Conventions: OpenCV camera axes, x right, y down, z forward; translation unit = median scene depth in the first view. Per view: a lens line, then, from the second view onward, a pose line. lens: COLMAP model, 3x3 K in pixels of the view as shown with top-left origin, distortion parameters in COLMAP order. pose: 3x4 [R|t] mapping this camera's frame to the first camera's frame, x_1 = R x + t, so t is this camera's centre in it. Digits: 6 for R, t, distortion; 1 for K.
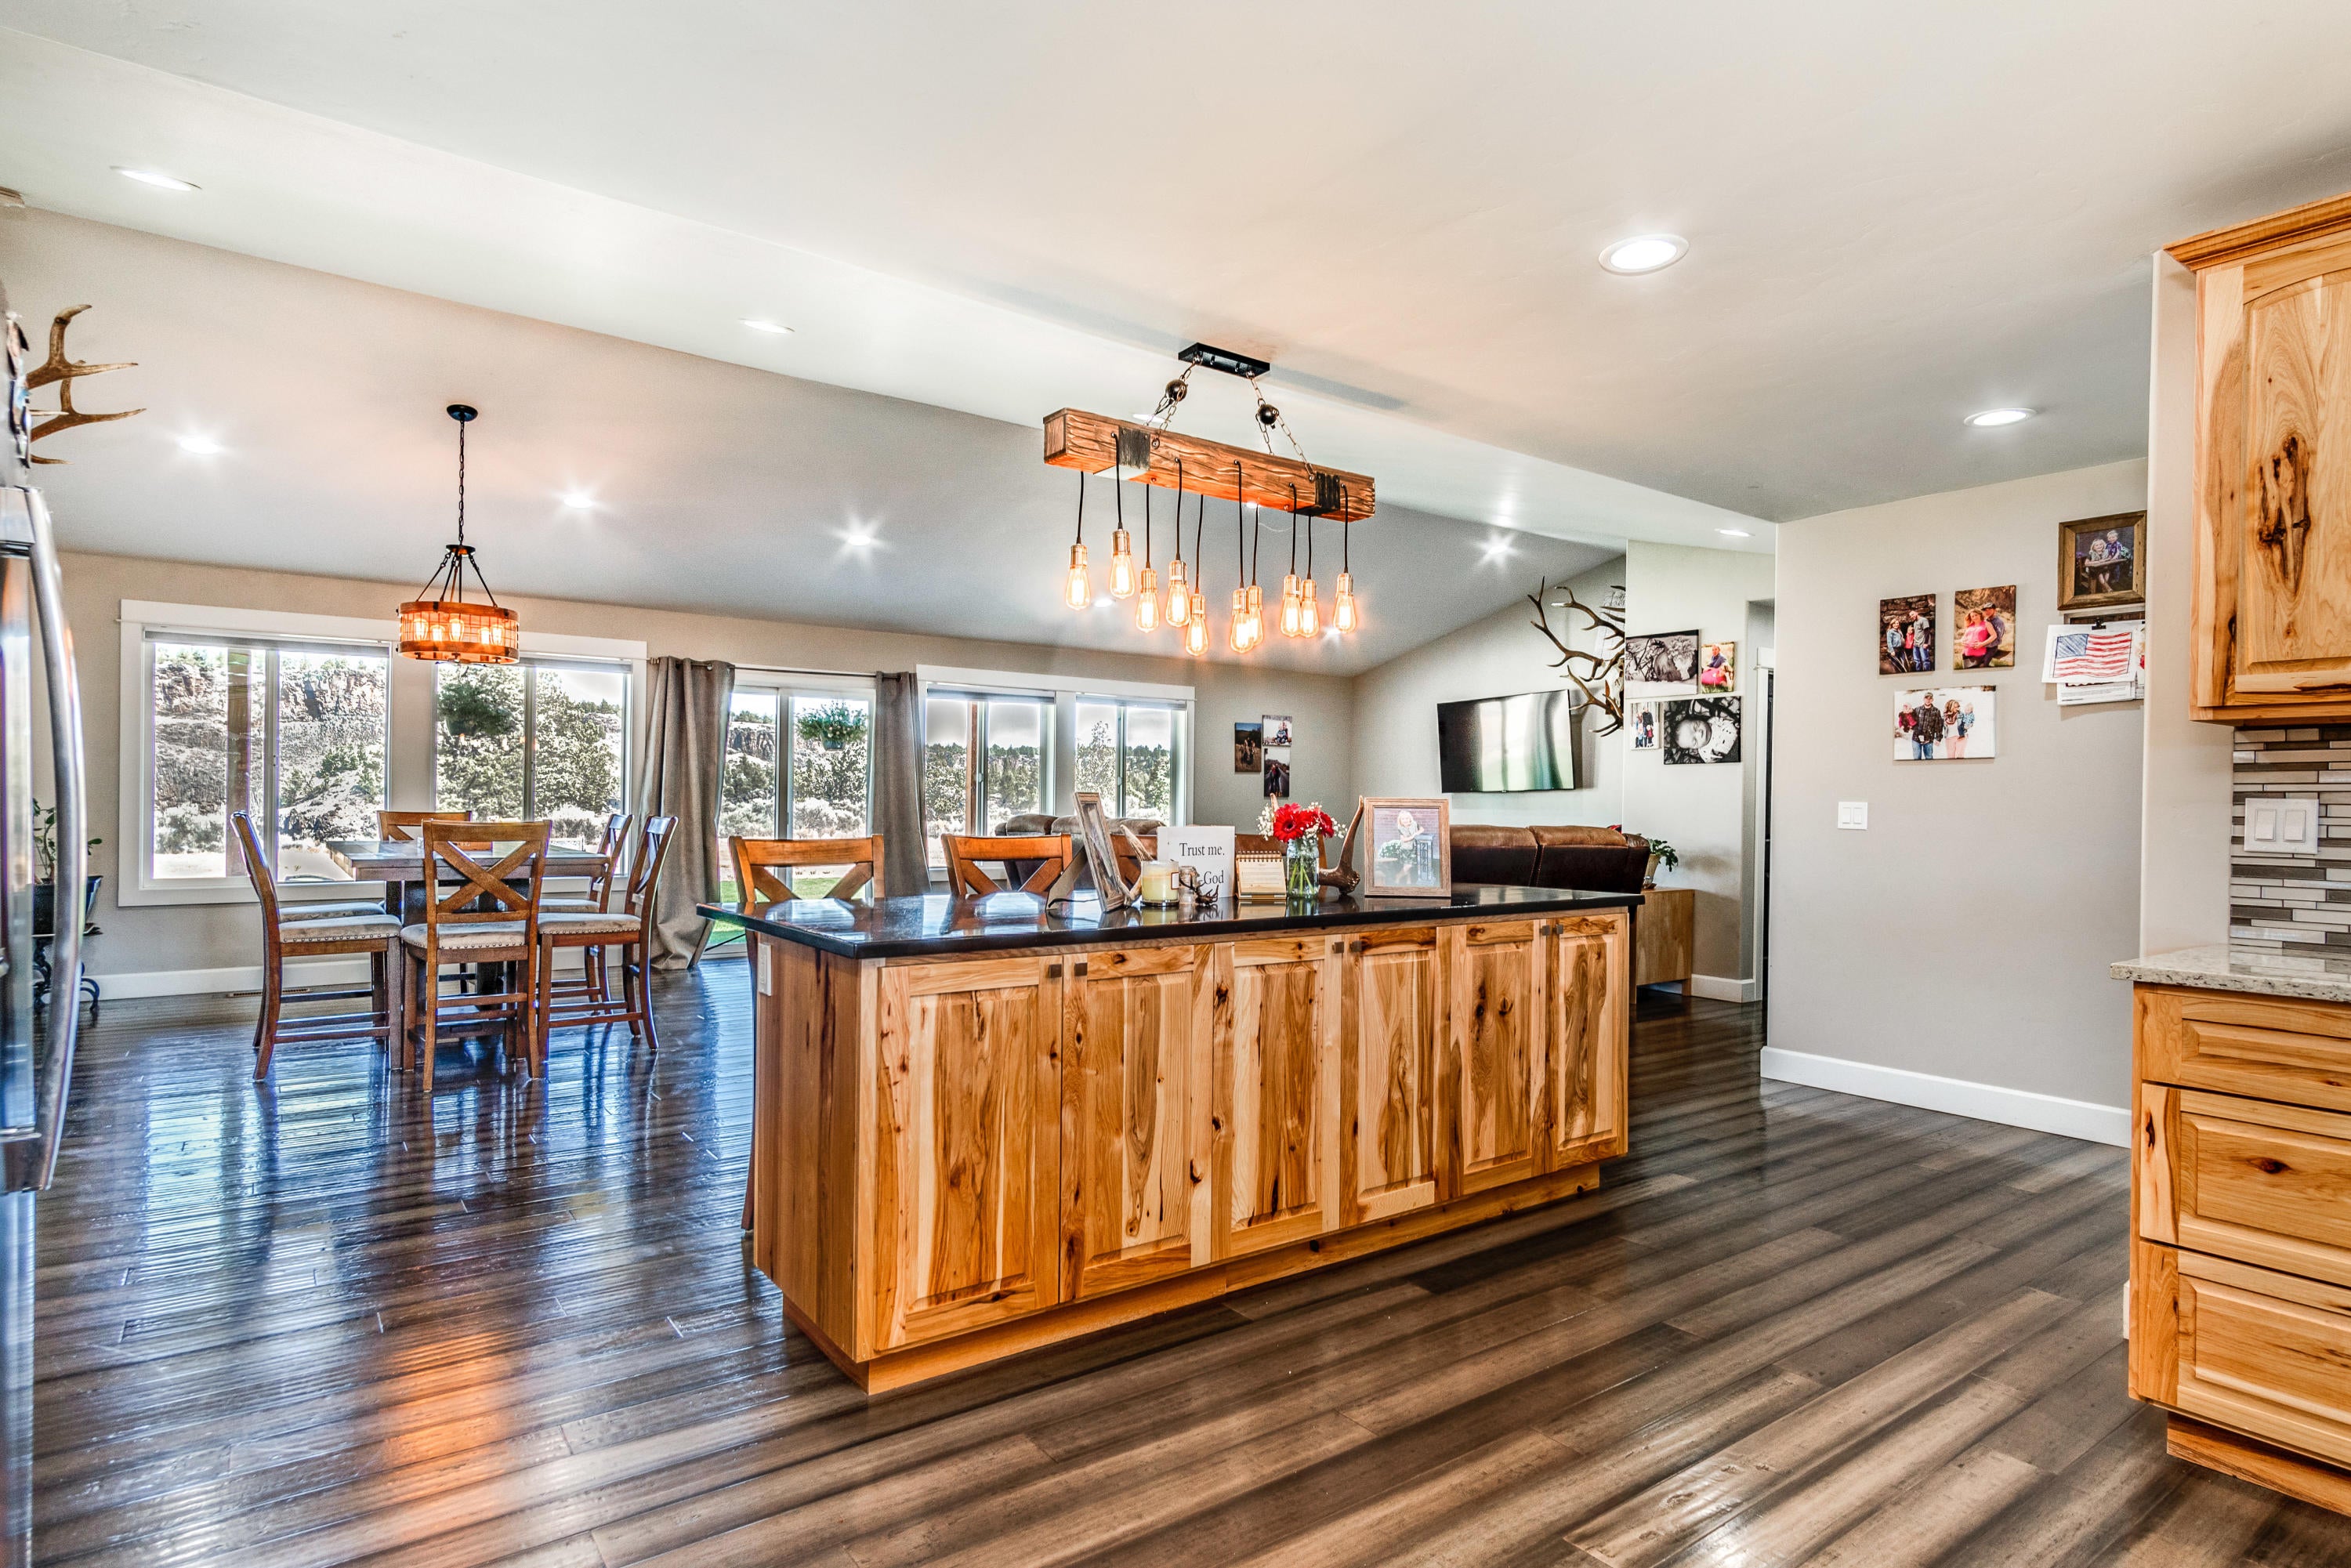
lens RADIAL K [[1257.0, 0, 1175.5], [0, 1257.0, 784.0], [0, 0, 1]] dist [0.002977, 0.000571]
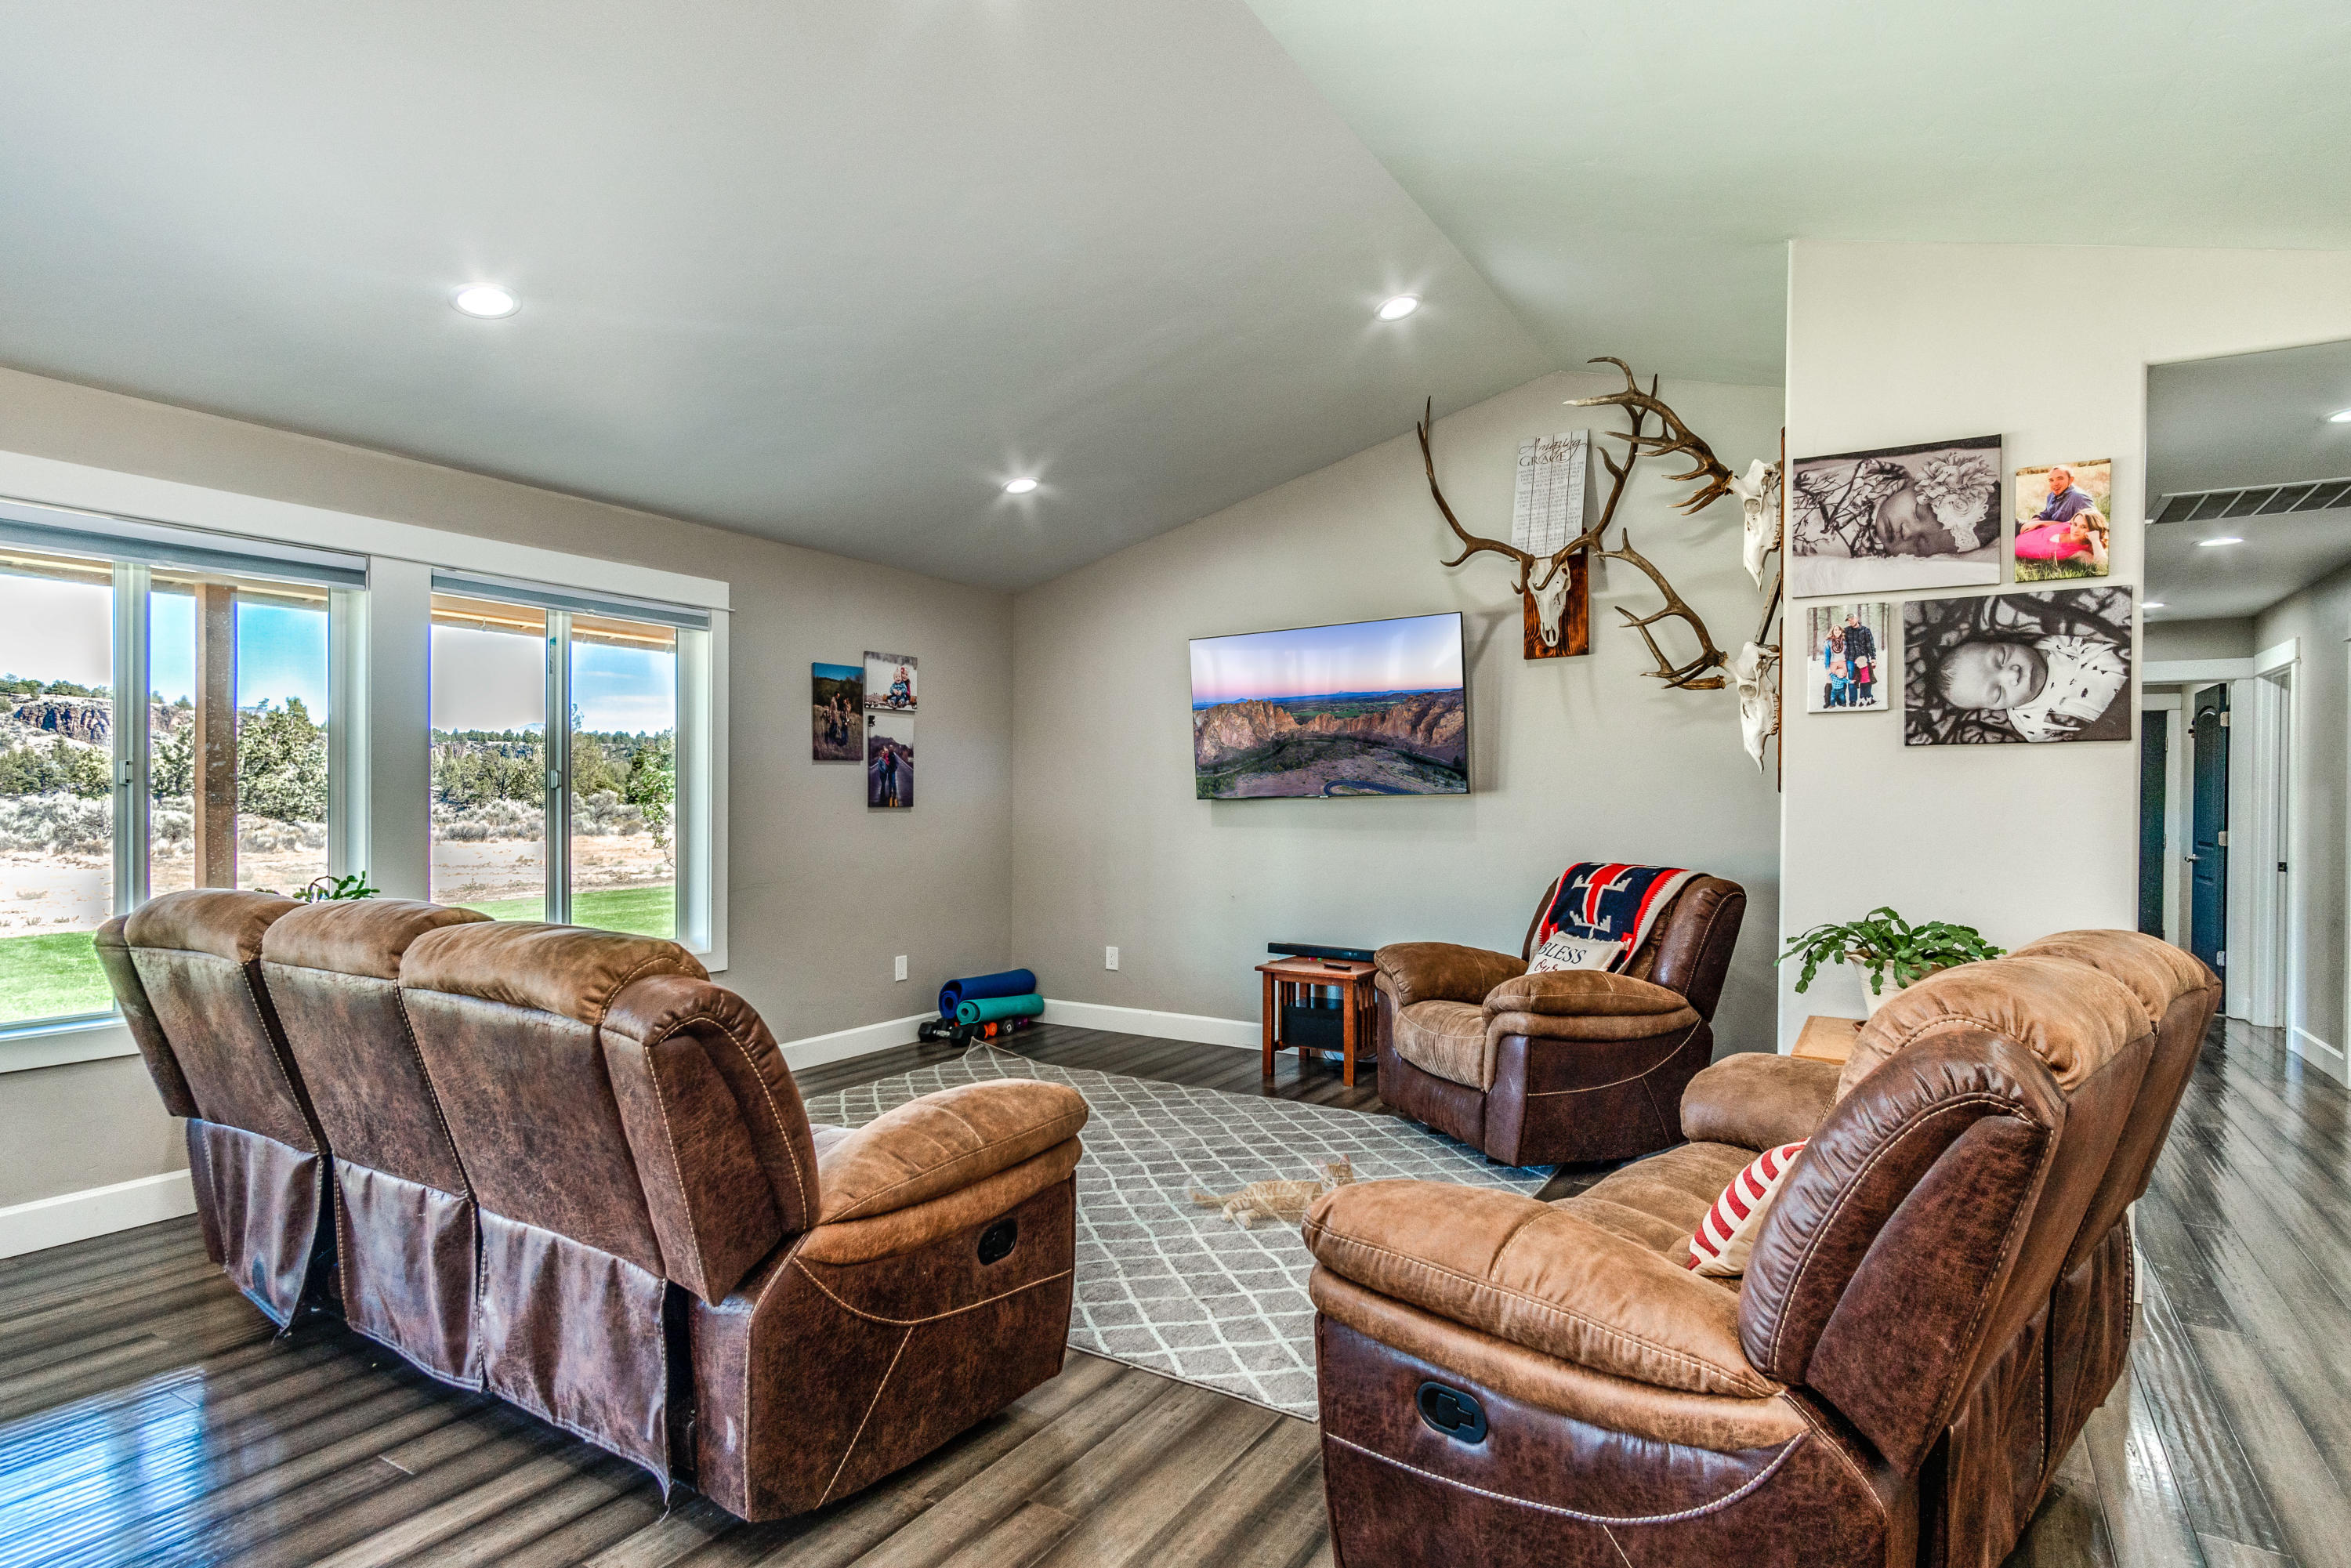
lens RADIAL K [[1244.5, 0, 1187.1], [0, 1244.5, 794.9], [0, 0, 1]] dist [0.000875, 0.000283]
pose [[0.921333, -0.006593, 0.388719, -0.011024], [0.000199, 0.999864, 0.016487, -0.005621], [-0.388775, -0.015112, 0.921209, 0.693006]]
